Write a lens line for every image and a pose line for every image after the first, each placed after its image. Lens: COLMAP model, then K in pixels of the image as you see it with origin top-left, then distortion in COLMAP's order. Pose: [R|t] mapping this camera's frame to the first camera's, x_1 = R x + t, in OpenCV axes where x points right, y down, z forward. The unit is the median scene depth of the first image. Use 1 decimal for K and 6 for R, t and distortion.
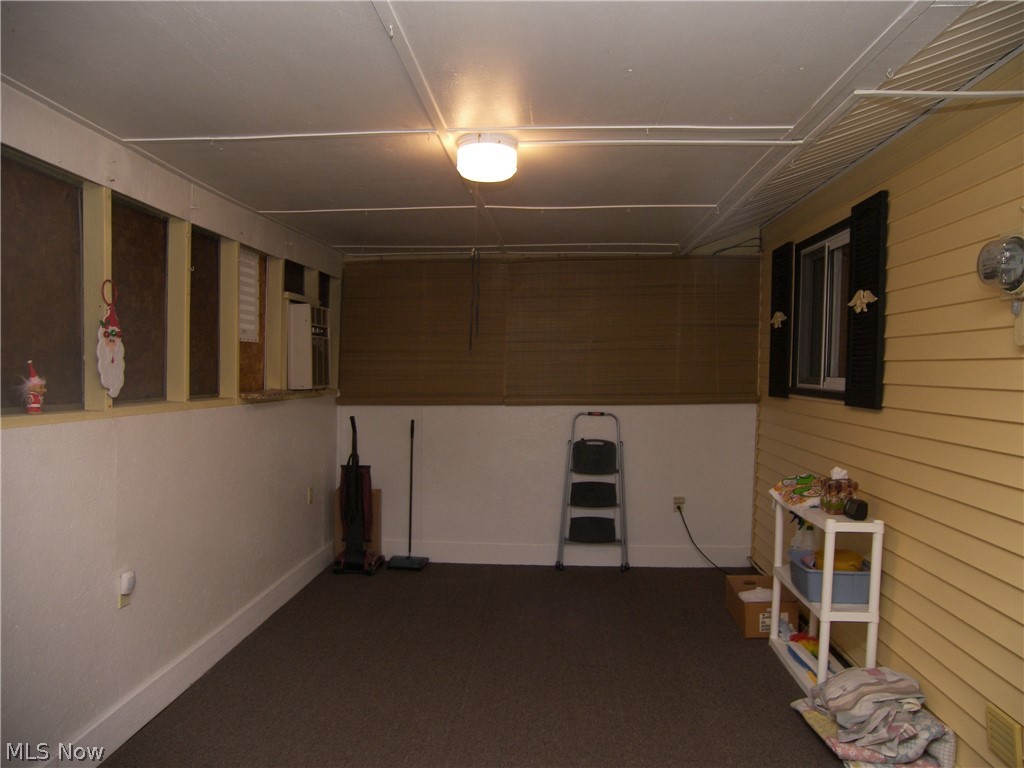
lens RADIAL K [[724.6, 0, 512.0], [0, 724.6, 384.0], [0, 0, 1]] dist [-0.149320, 0.111578]
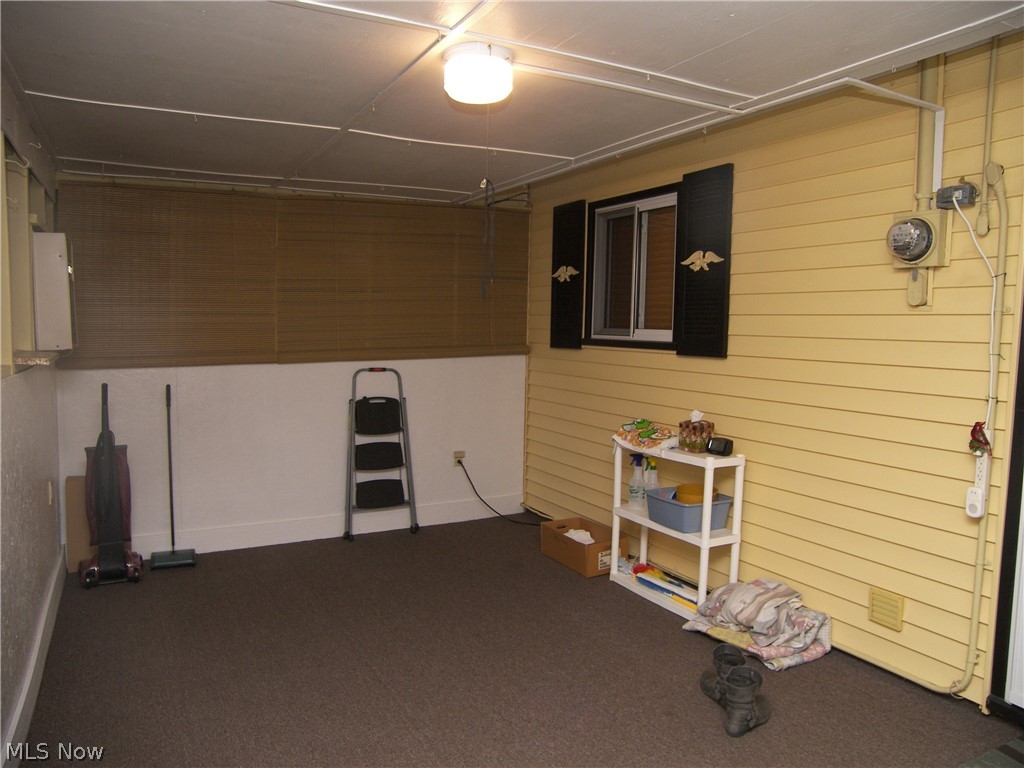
lens RADIAL K [[724.6, 0, 512.0], [0, 724.6, 384.0], [0, 0, 1]] dist [-0.149320, 0.111578]
pose [[0.844975, -0.044017, 0.532991, -0.245231], [0.008806, 0.997617, 0.068429, -0.002228], [-0.534733, -0.053127, 0.843349, 0.129843]]
